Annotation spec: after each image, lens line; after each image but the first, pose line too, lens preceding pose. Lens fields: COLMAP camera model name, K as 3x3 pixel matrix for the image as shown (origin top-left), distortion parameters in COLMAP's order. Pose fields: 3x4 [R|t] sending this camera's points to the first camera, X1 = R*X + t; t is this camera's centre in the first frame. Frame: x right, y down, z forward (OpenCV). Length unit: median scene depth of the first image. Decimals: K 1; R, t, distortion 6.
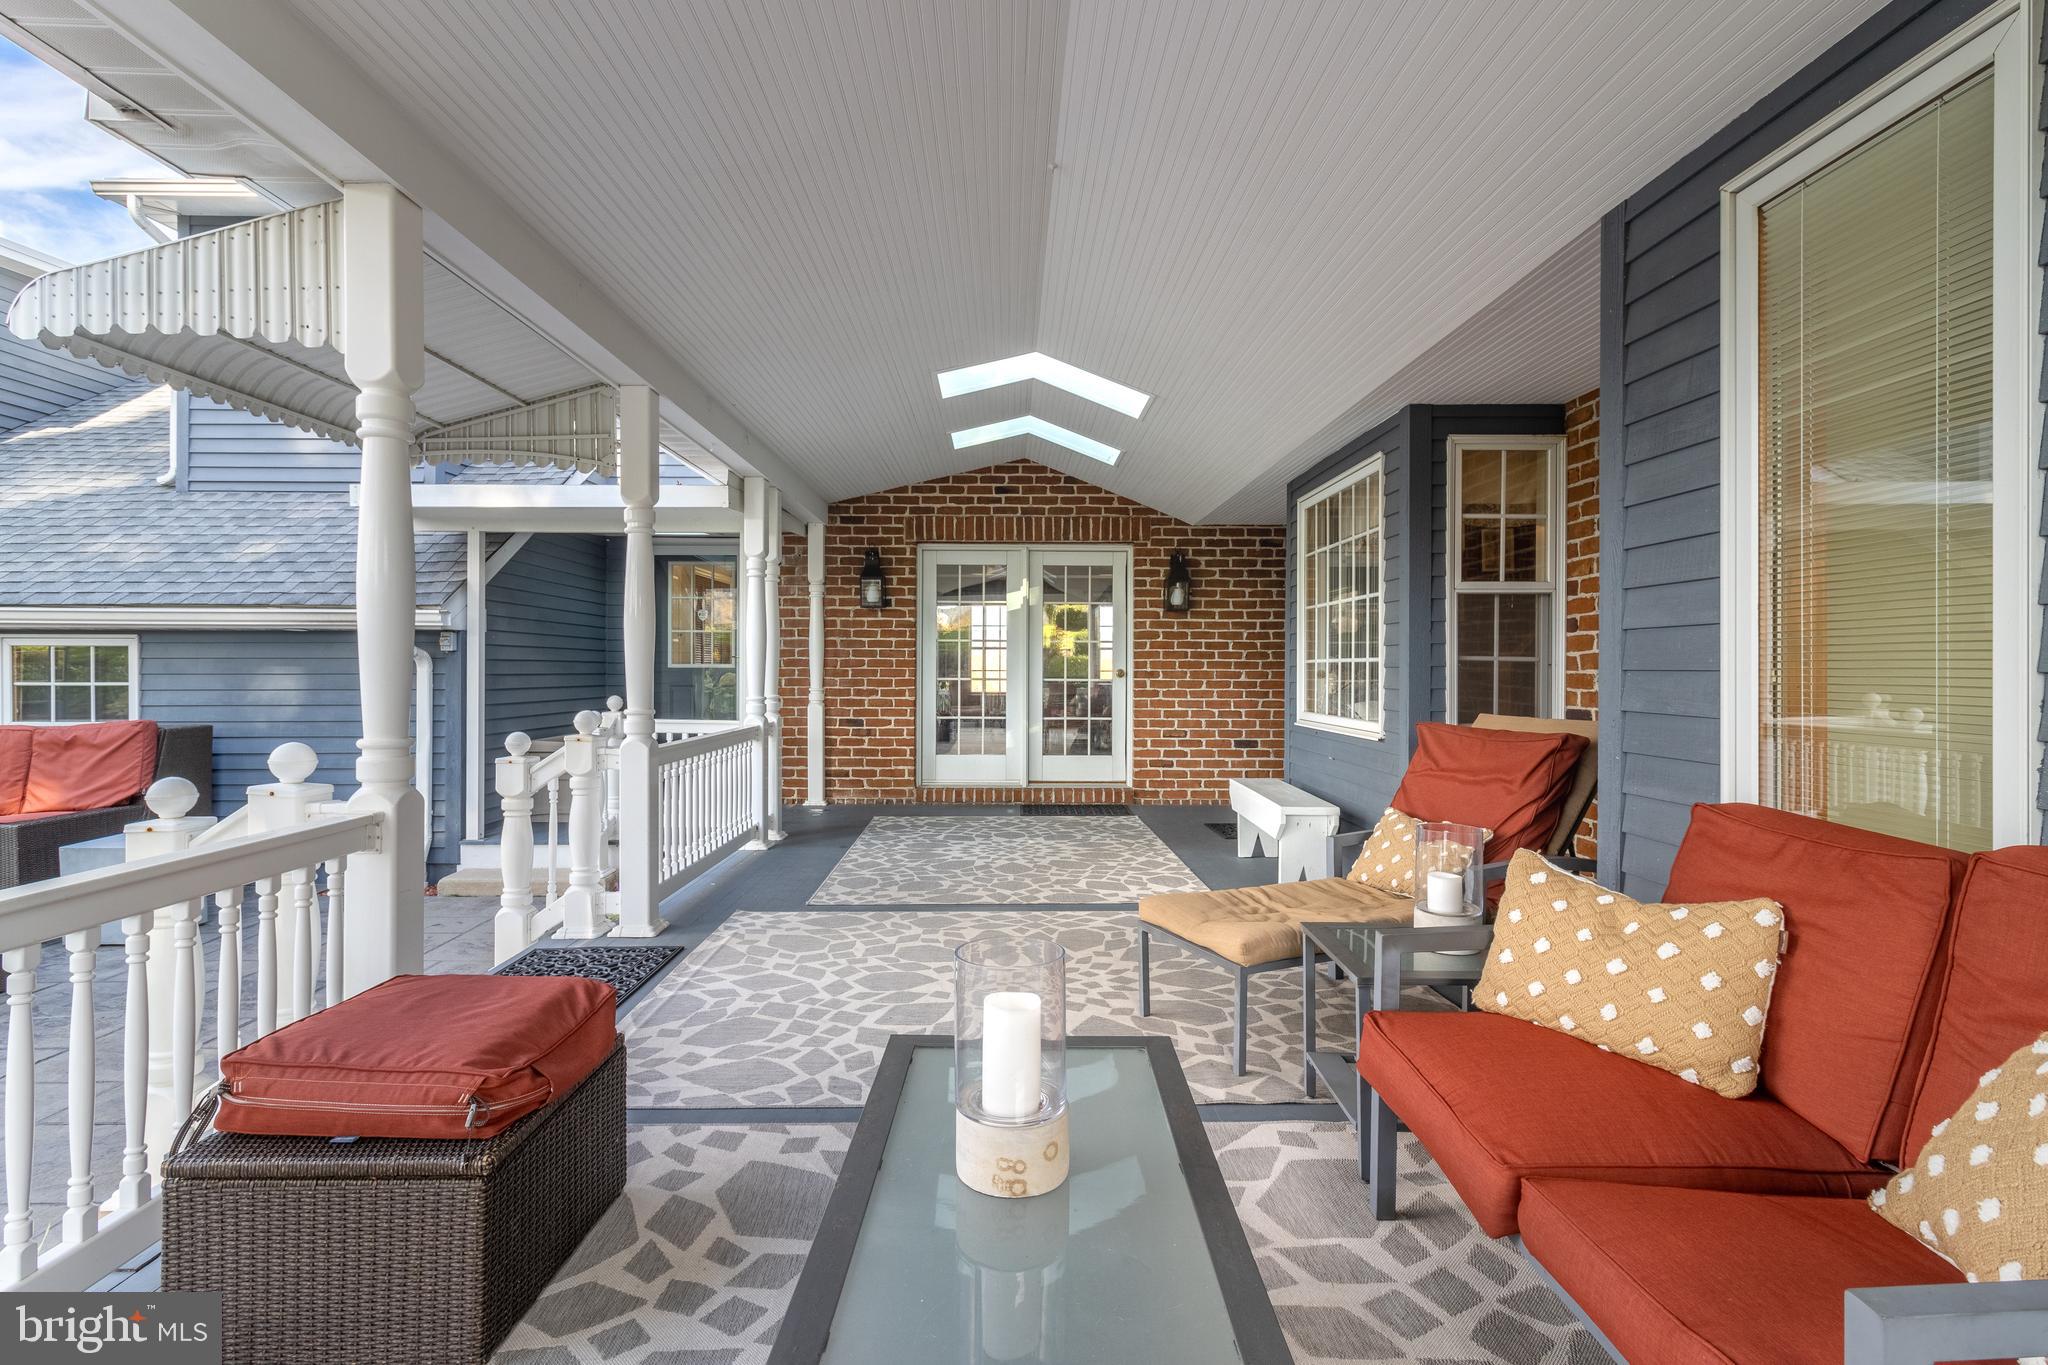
lens RADIAL K [[948.8, 0, 1018.8], [0, 948.8, 671.6], [0, 0, 1]] dist [0.001263, 0.000453]
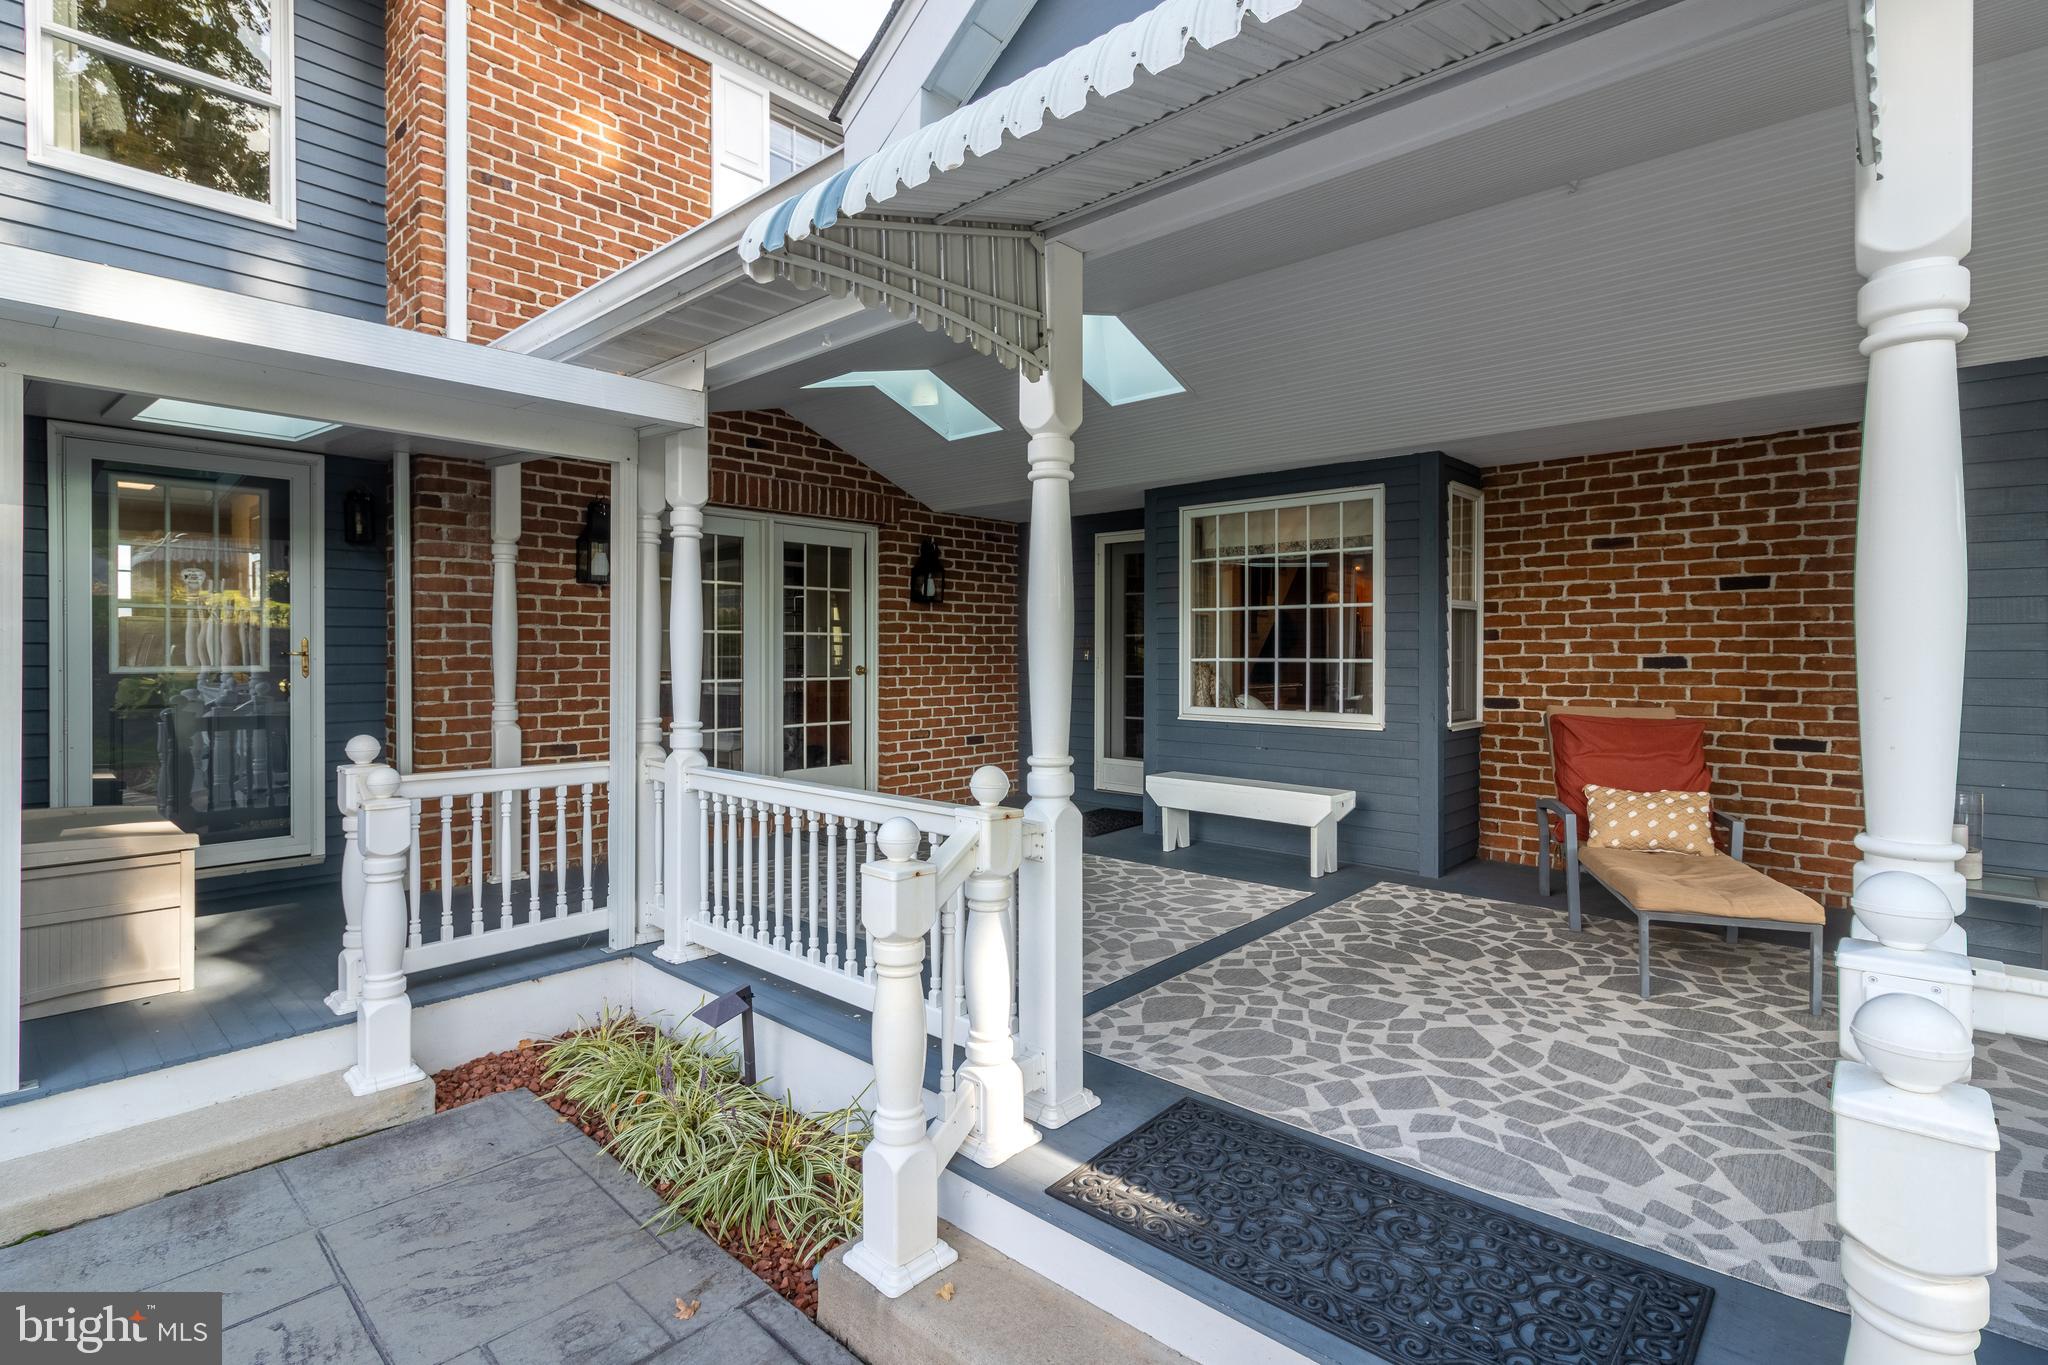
lens RADIAL K [[948.8, 0, 1011.2], [0, 948.8, 653.8], [0, 0, 1]] dist [0.001263, 0.000453]
pose [[0.692766, -0.006077, 0.721137, -0.444119], [0.005537, 0.999980, 0.003107, -0.015842], [-0.721141, 0.001840, 0.692786, 0.293109]]
